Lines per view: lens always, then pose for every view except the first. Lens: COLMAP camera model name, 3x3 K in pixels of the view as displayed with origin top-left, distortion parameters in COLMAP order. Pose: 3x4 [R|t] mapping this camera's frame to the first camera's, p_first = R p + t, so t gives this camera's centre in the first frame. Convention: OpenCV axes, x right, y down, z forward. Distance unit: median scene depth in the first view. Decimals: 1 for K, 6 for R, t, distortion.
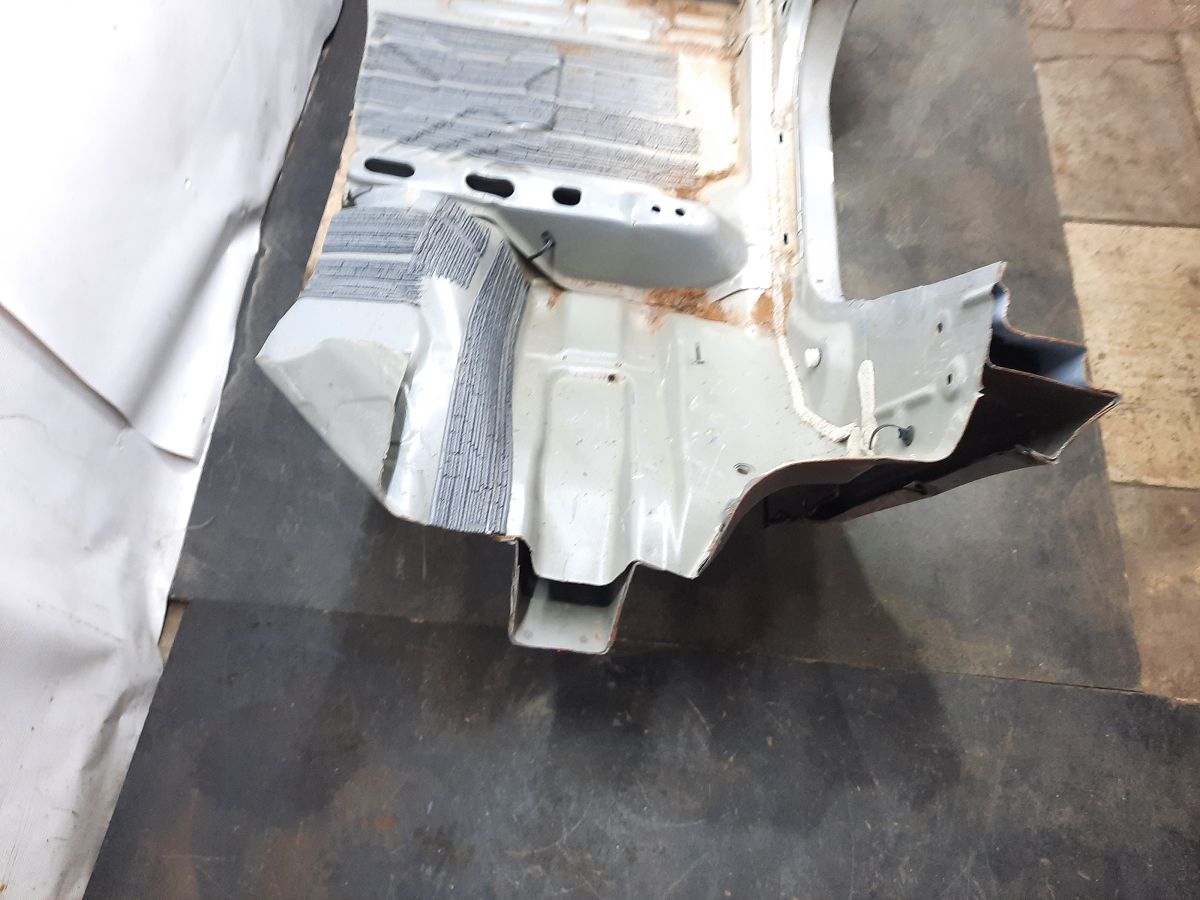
lens RADIAL K [[878.4, 0, 600.2], [0, 878.4, 456.6], [0, 0, 1]] dist [0.050897, -0.036089]
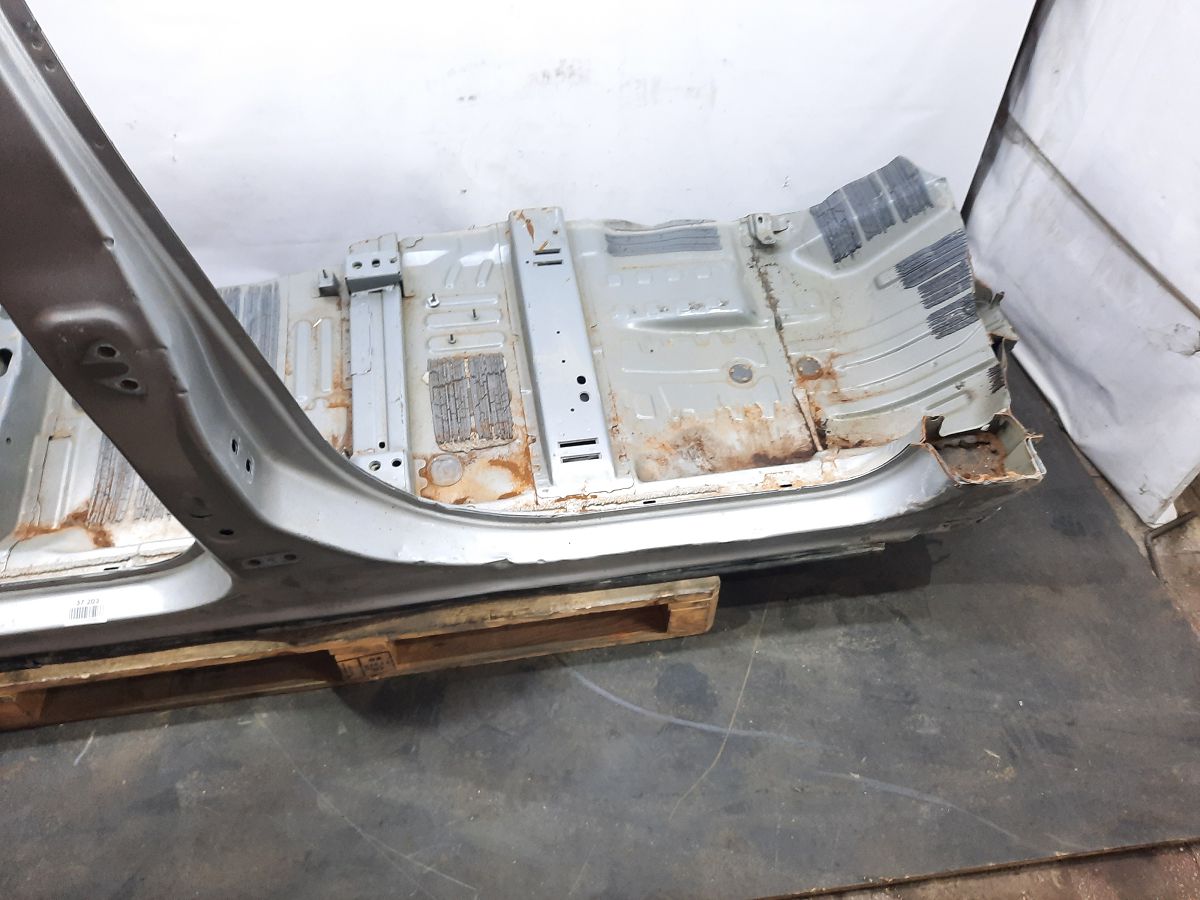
lens RADIAL K [[878.4, 0, 600.2], [0, 878.4, 456.6], [0, 0, 1]] dist [0.050897, -0.036089]
pose [[0.238137, 0.757855, -0.607409, 0.883793], [-0.866654, 0.448114, 0.219330, -1.155856], [0.438409, 0.474183, 0.763511, 0.386283]]
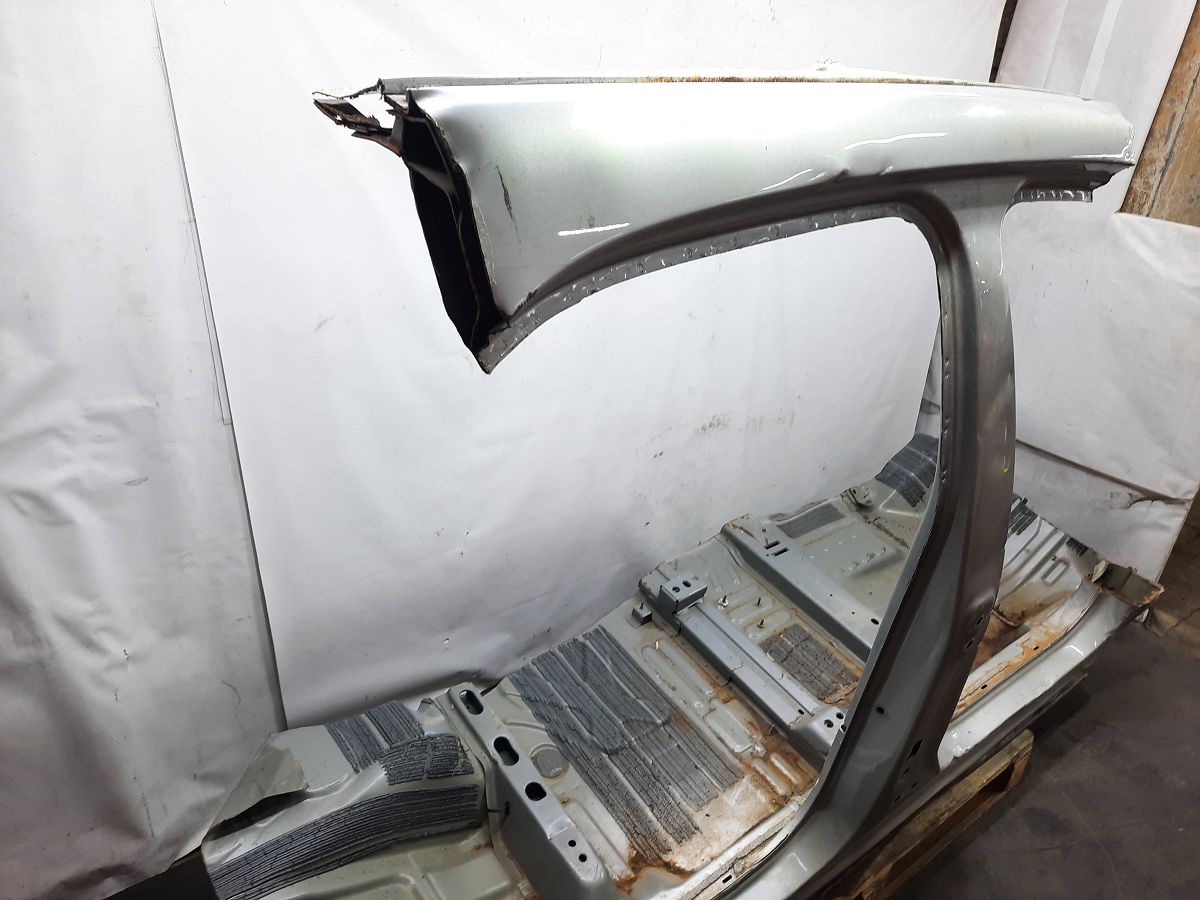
lens RADIAL K [[878.4, 0, 600.2], [0, 878.4, 456.6], [0, 0, 1]] dist [0.050897, -0.036089]
pose [[0.674373, 0.408693, -0.614973, 0.593820], [-0.683380, 0.660896, -0.310175, -0.247952], [0.279666, 0.629434, 0.724983, -0.279538]]
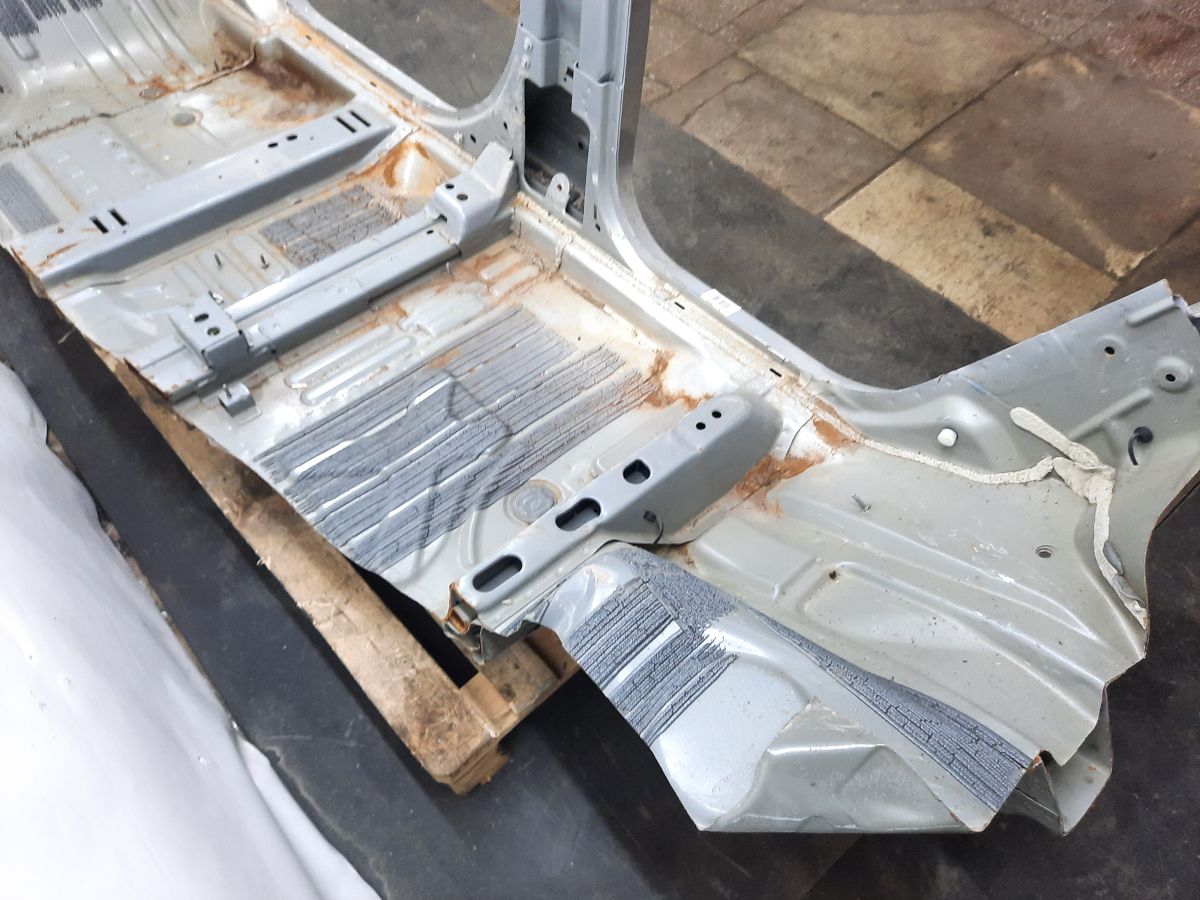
lens RADIAL K [[878.4, 0, 600.2], [0, 878.4, 456.6], [0, 0, 1]] dist [0.050897, -0.036089]
pose [[0.684227, -0.635967, 0.356902, -0.358448], [0.671087, 0.740636, 0.033186, -0.324648], [-0.285440, 0.216806, 0.933552, 0.073995]]
